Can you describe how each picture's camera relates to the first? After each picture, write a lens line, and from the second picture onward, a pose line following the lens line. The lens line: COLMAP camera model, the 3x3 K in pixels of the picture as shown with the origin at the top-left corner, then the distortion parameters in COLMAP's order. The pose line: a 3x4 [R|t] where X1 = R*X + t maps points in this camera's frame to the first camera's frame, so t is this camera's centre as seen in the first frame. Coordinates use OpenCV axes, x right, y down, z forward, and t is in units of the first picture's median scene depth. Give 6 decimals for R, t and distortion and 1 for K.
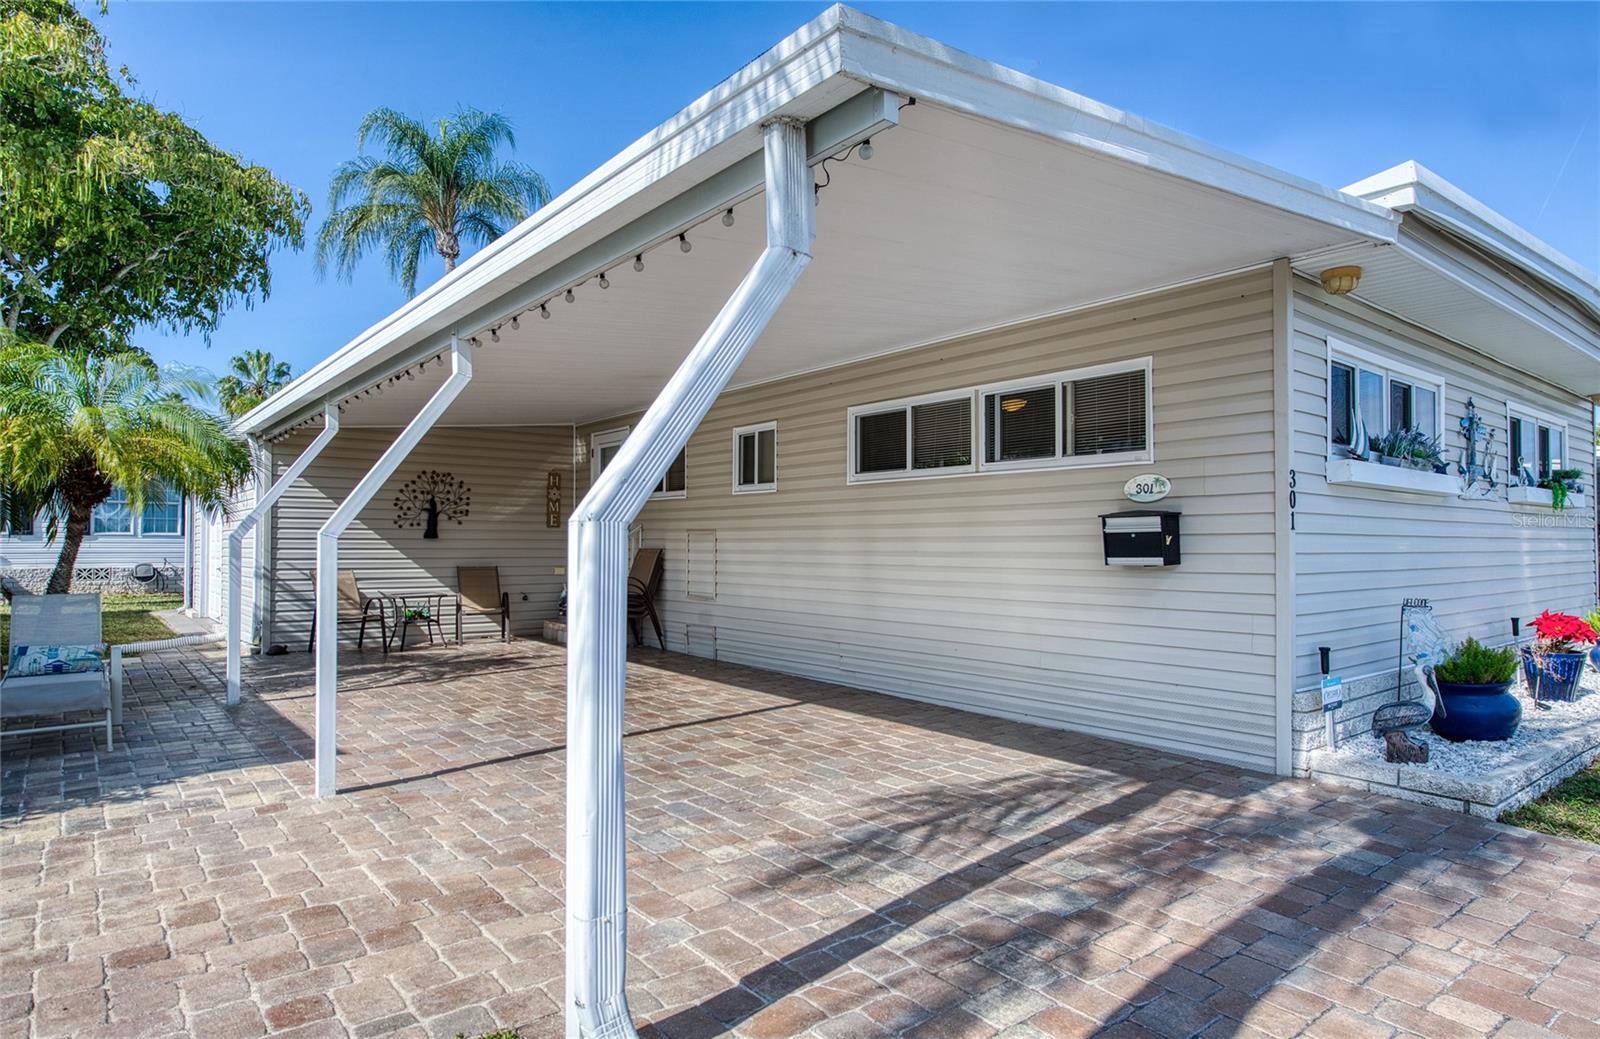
lens RADIAL K [[918.2, 0, 798.0], [0, 918.2, 529.5], [0, 0, 1]] dist [-0.011733, -0.000816]
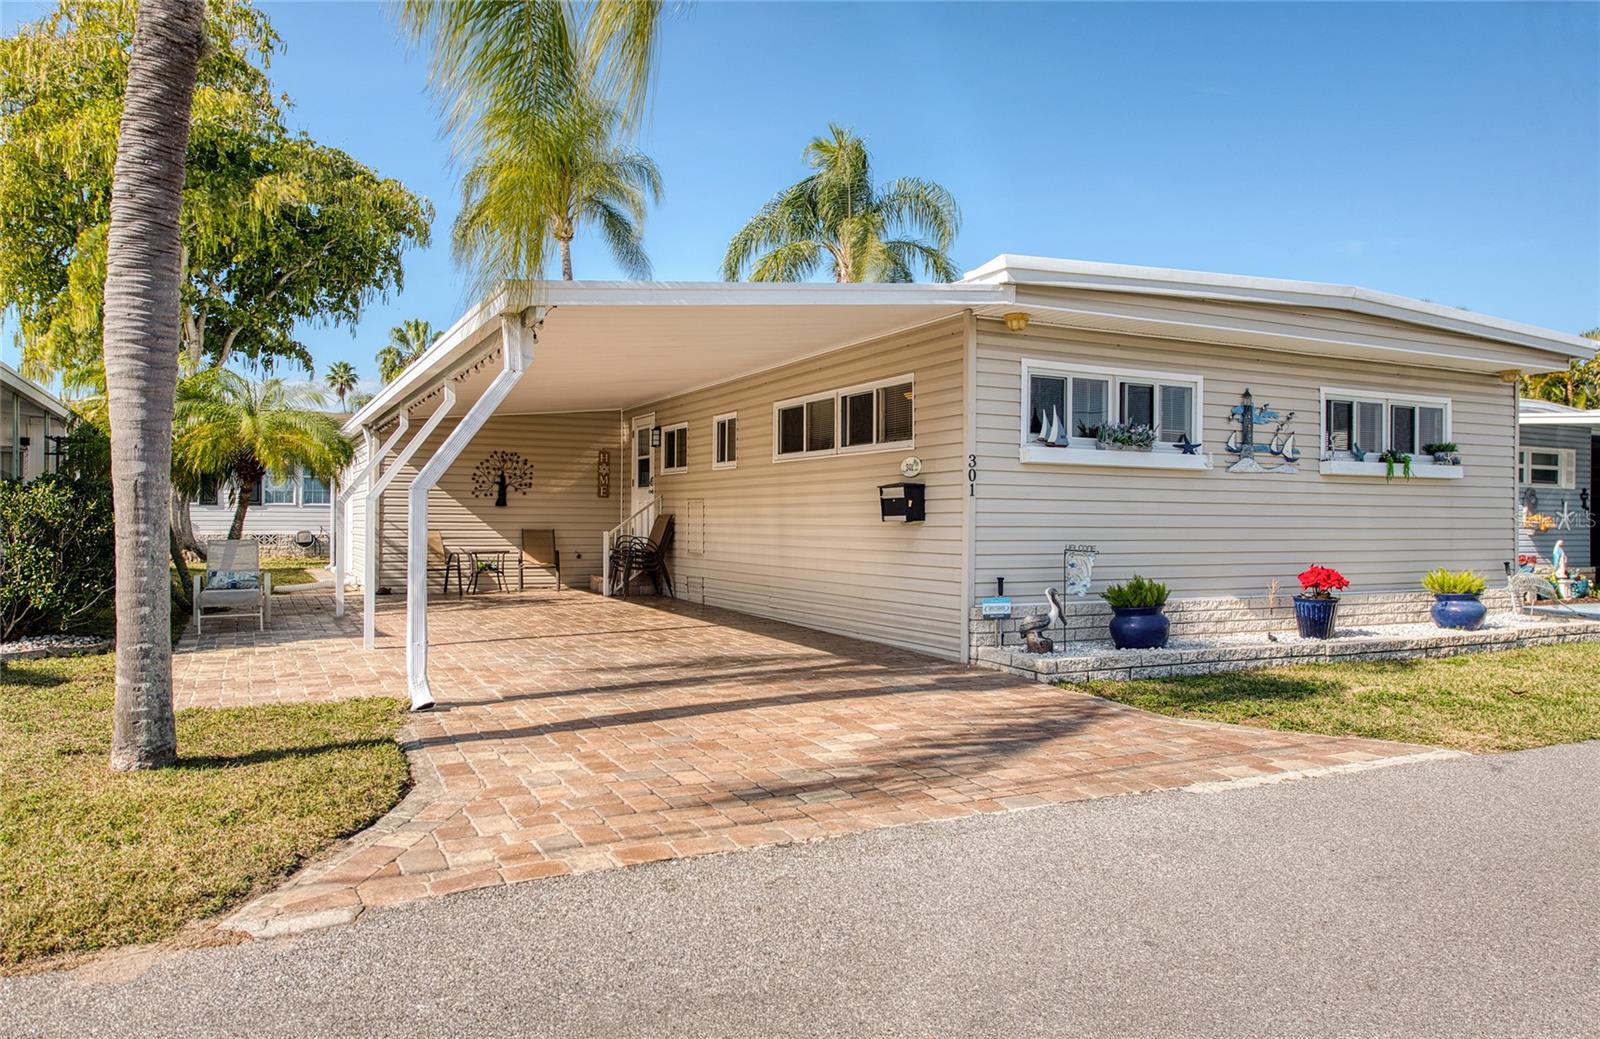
lens RADIAL K [[1081.2, 0, 801.5], [0, 1081.2, 515.1], [0, 0, 1]] dist [-0.022599, -0.003321]
pose [[0.980185, 0.003330, -0.198059, 0.301416], [-0.001262, 0.999943, 0.010565, 0.006349], [0.198083, -0.010106, 0.980133, -0.364447]]
